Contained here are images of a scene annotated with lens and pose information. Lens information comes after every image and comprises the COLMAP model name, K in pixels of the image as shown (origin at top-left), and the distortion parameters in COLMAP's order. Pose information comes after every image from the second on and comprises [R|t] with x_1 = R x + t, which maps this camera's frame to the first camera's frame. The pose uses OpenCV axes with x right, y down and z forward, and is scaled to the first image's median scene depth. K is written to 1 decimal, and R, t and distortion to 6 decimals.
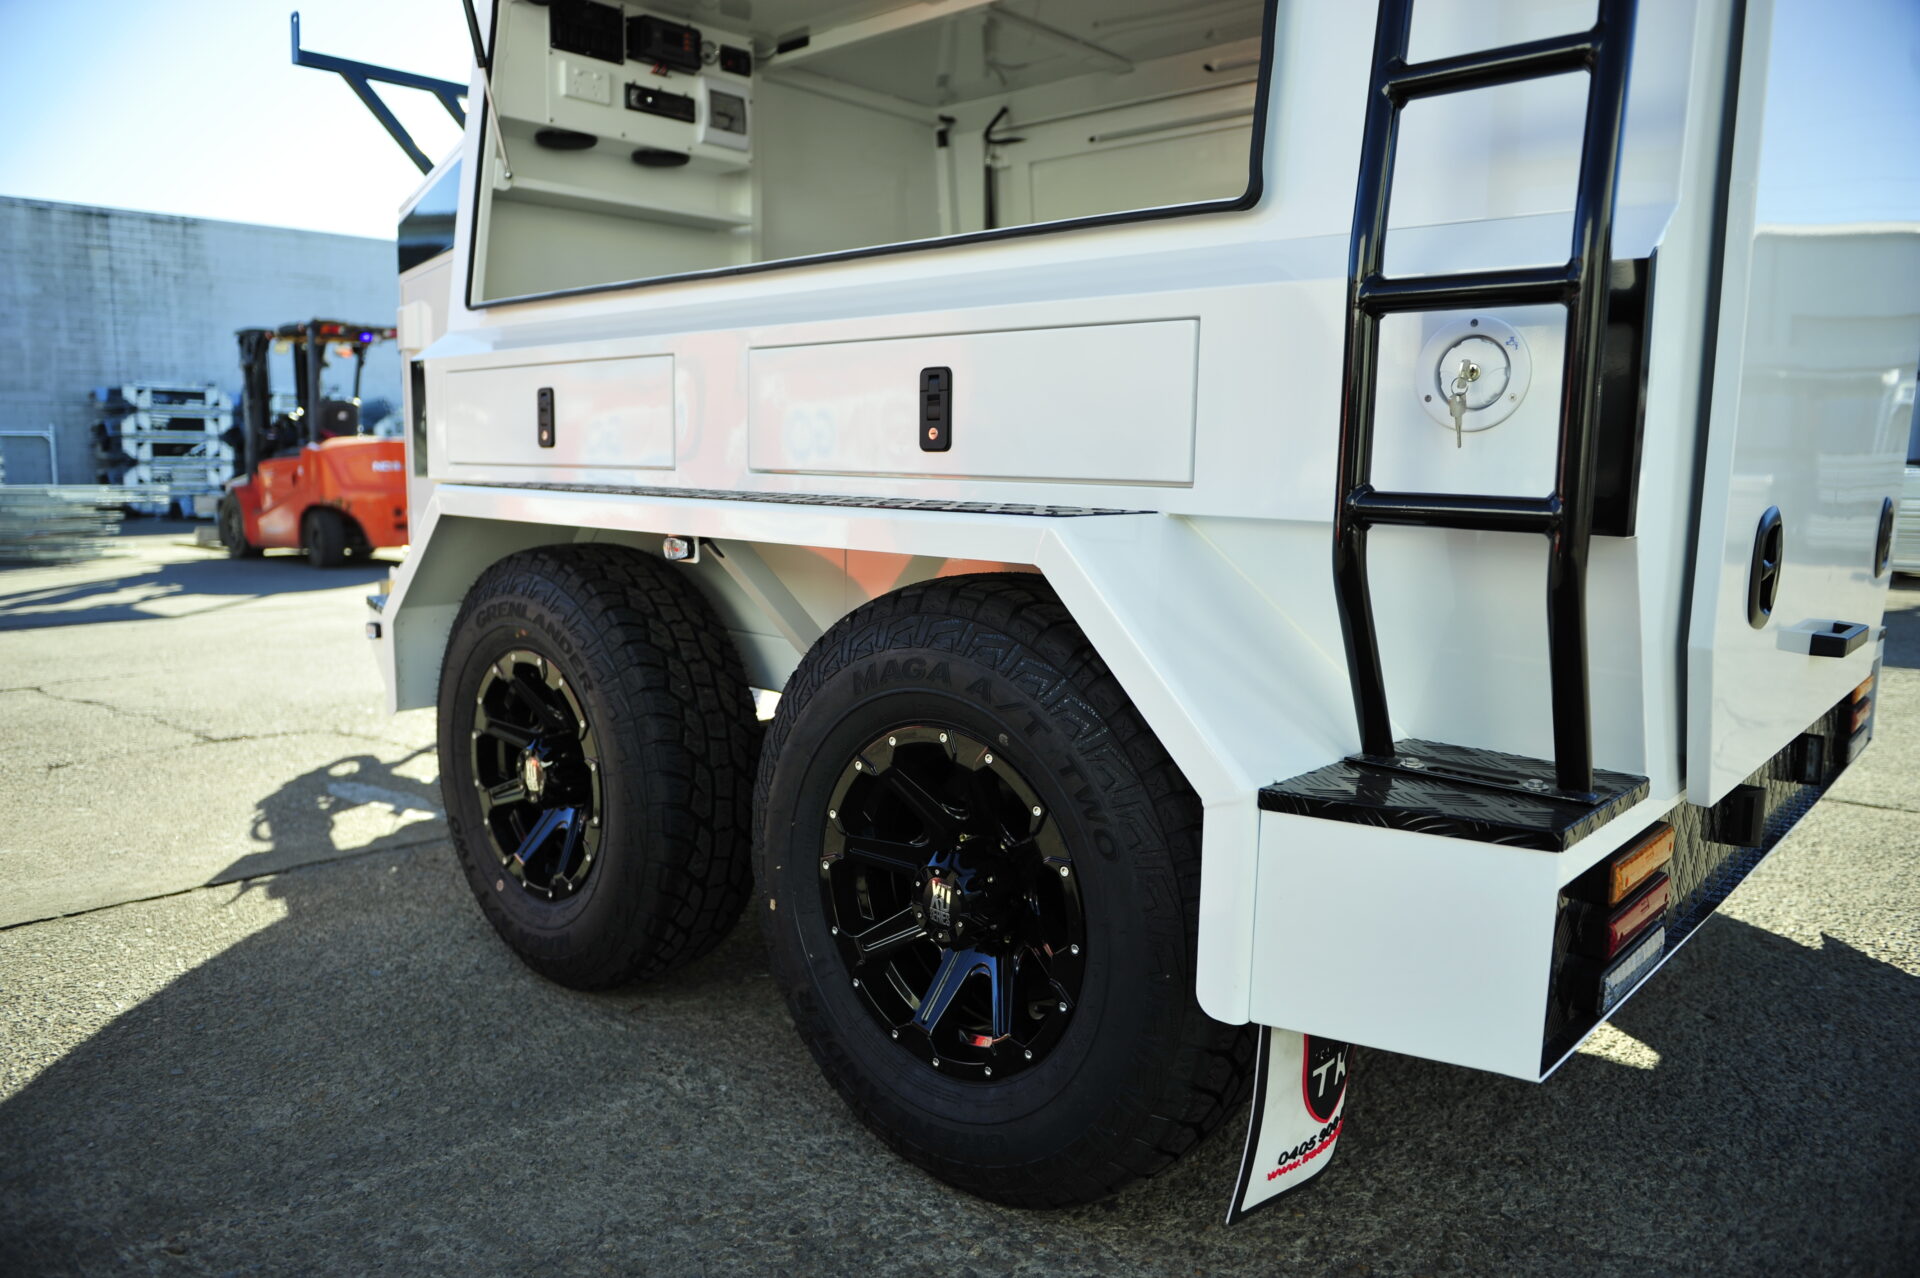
lens RADIAL K [[1305.4, 0, 957.6], [0, 1305.4, 648.6], [0, 0, 1]] dist [-0.052746, -0.002191]
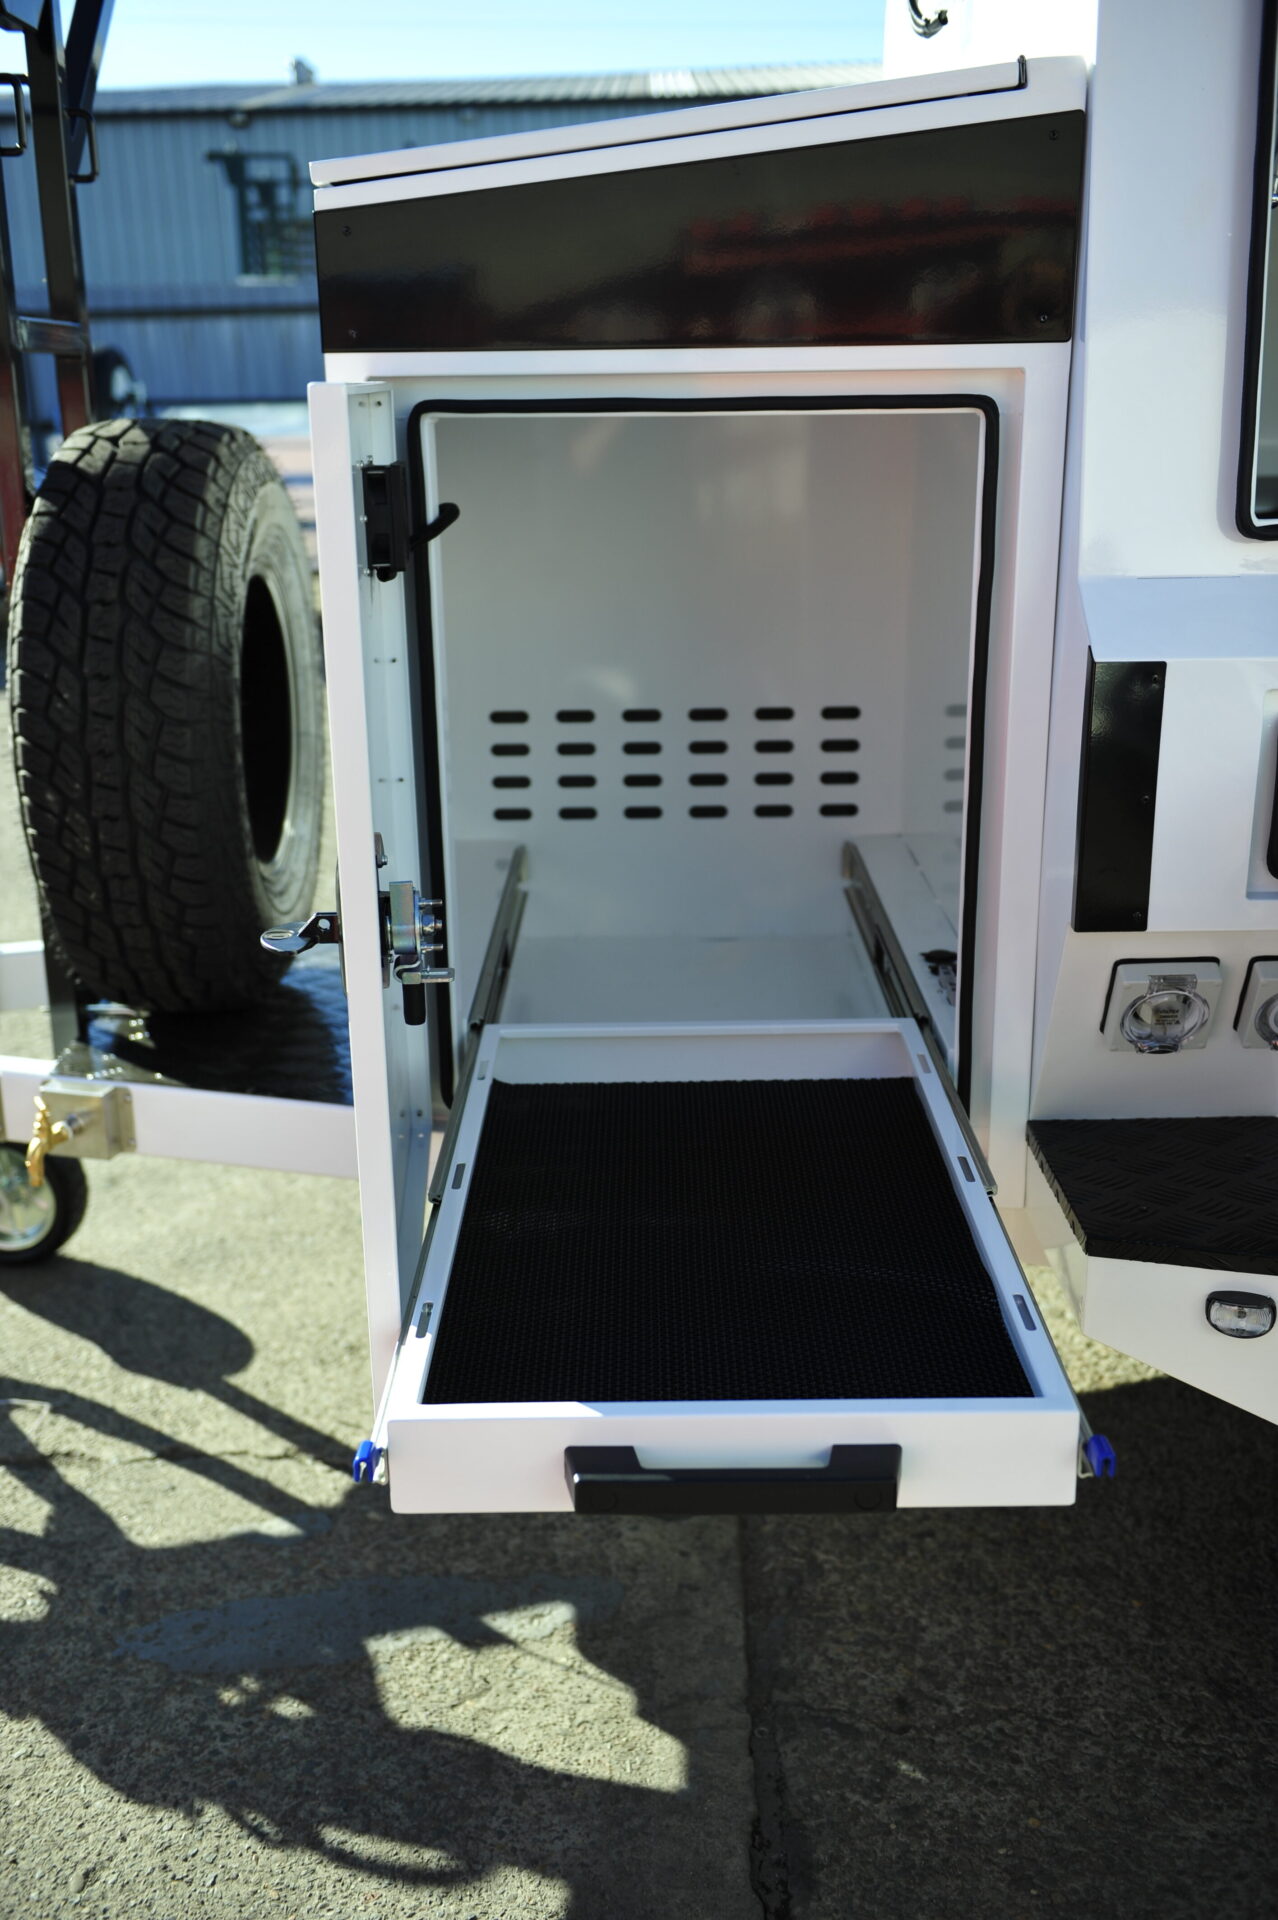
lens RADIAL K [[1827.6, 0, 639.0], [0, 1827.6, 960.0], [0, 0, 1]] dist [0.045567, -0.000750]
pose [[0.732495, -0.227335, 0.641693, -0.823967], [0.123582, 0.971338, 0.203051, -0.238546], [-0.669462, -0.069432, 0.739595, 0.581460]]
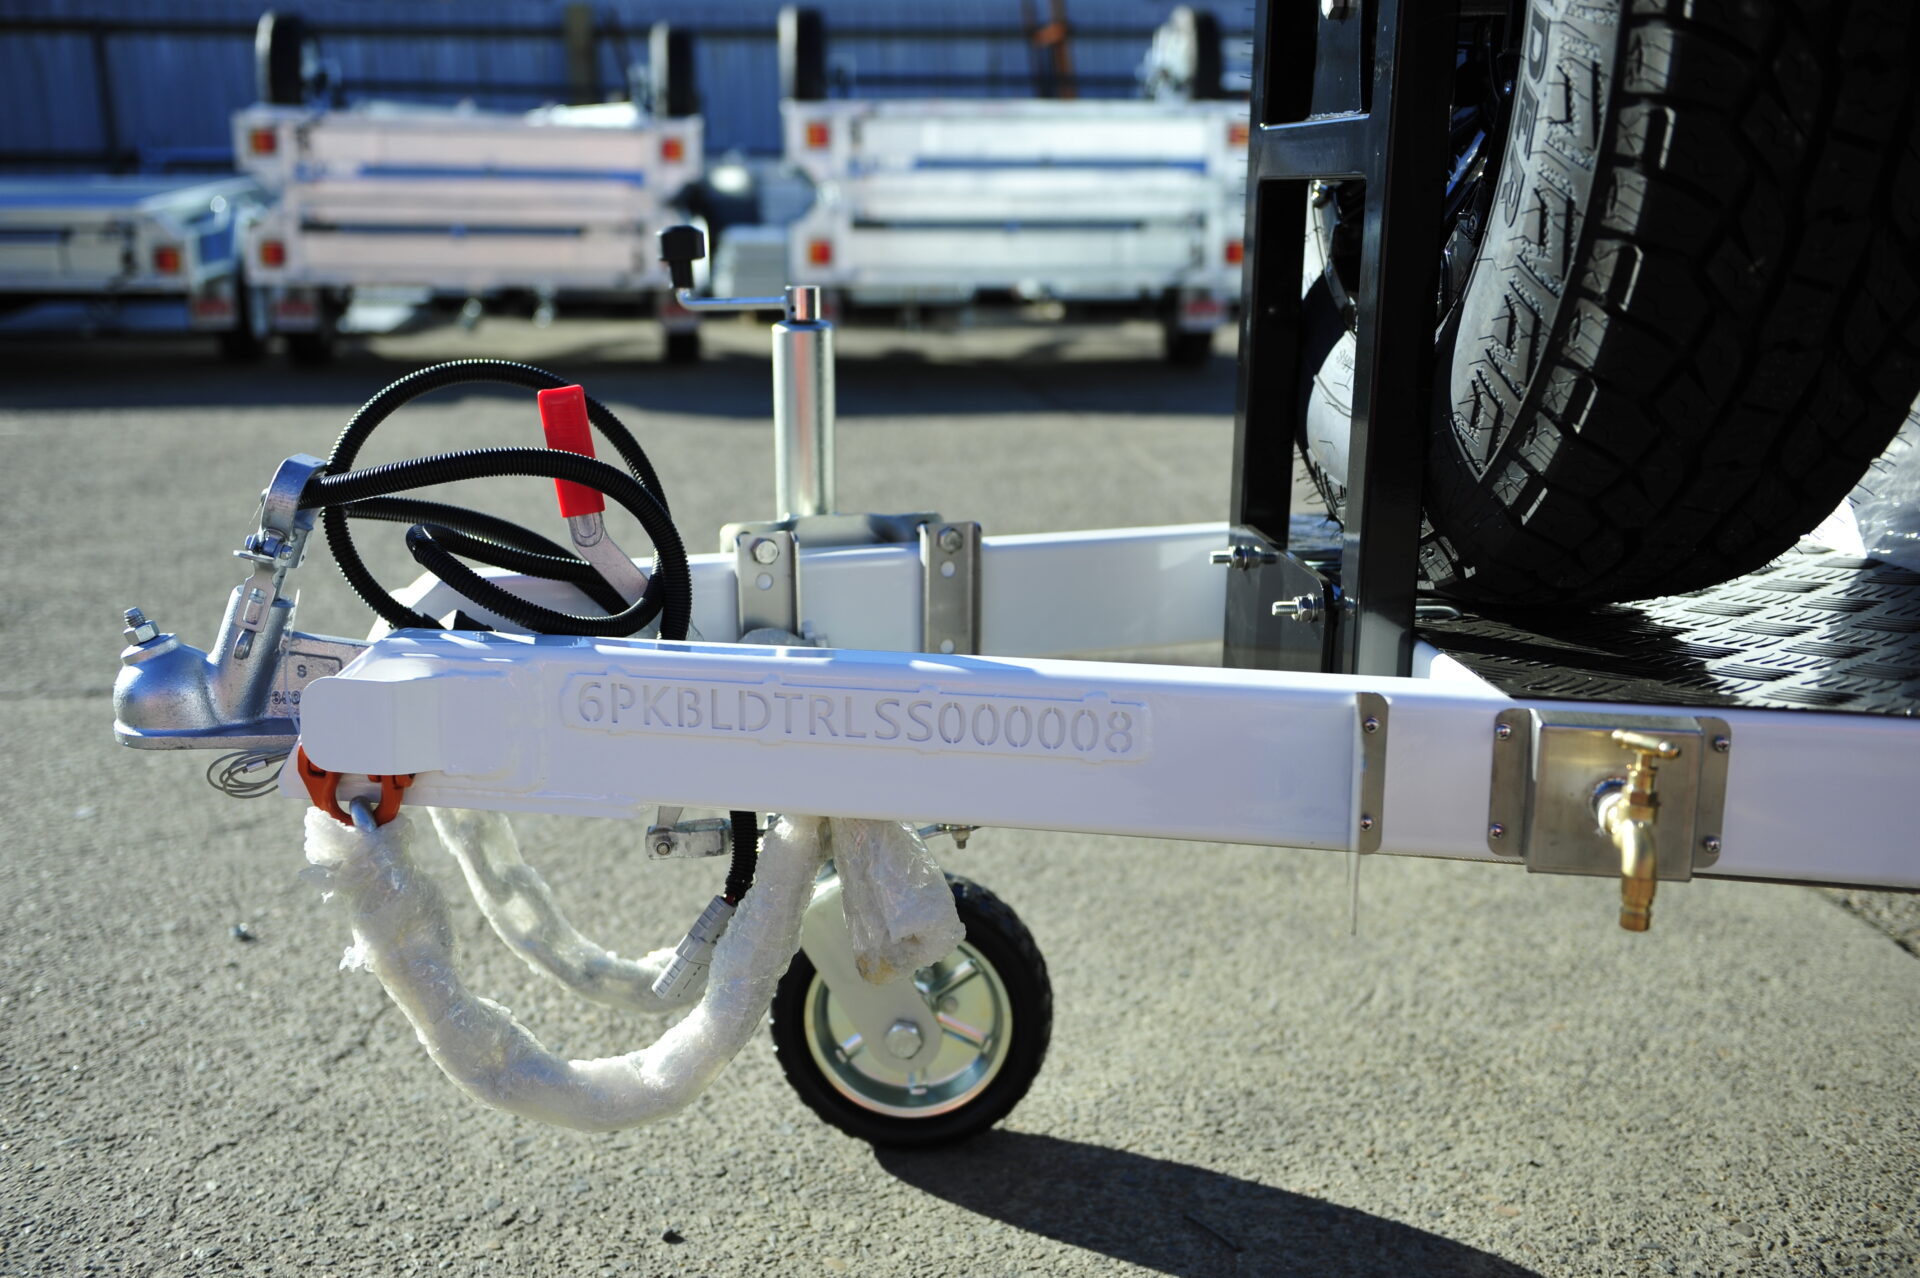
lens RADIAL K [[2005.9, 0, 960.0], [0, 2005.9, 639.0], [0, 0, 1]] dist [0.046494, 0.003525]
pose [[0.647185, -0.178007, 0.741259, -0.873380], [0.114465, 0.984023, 0.136367, -0.143162], [-0.753691, -0.003406, 0.657220, 1.132882]]
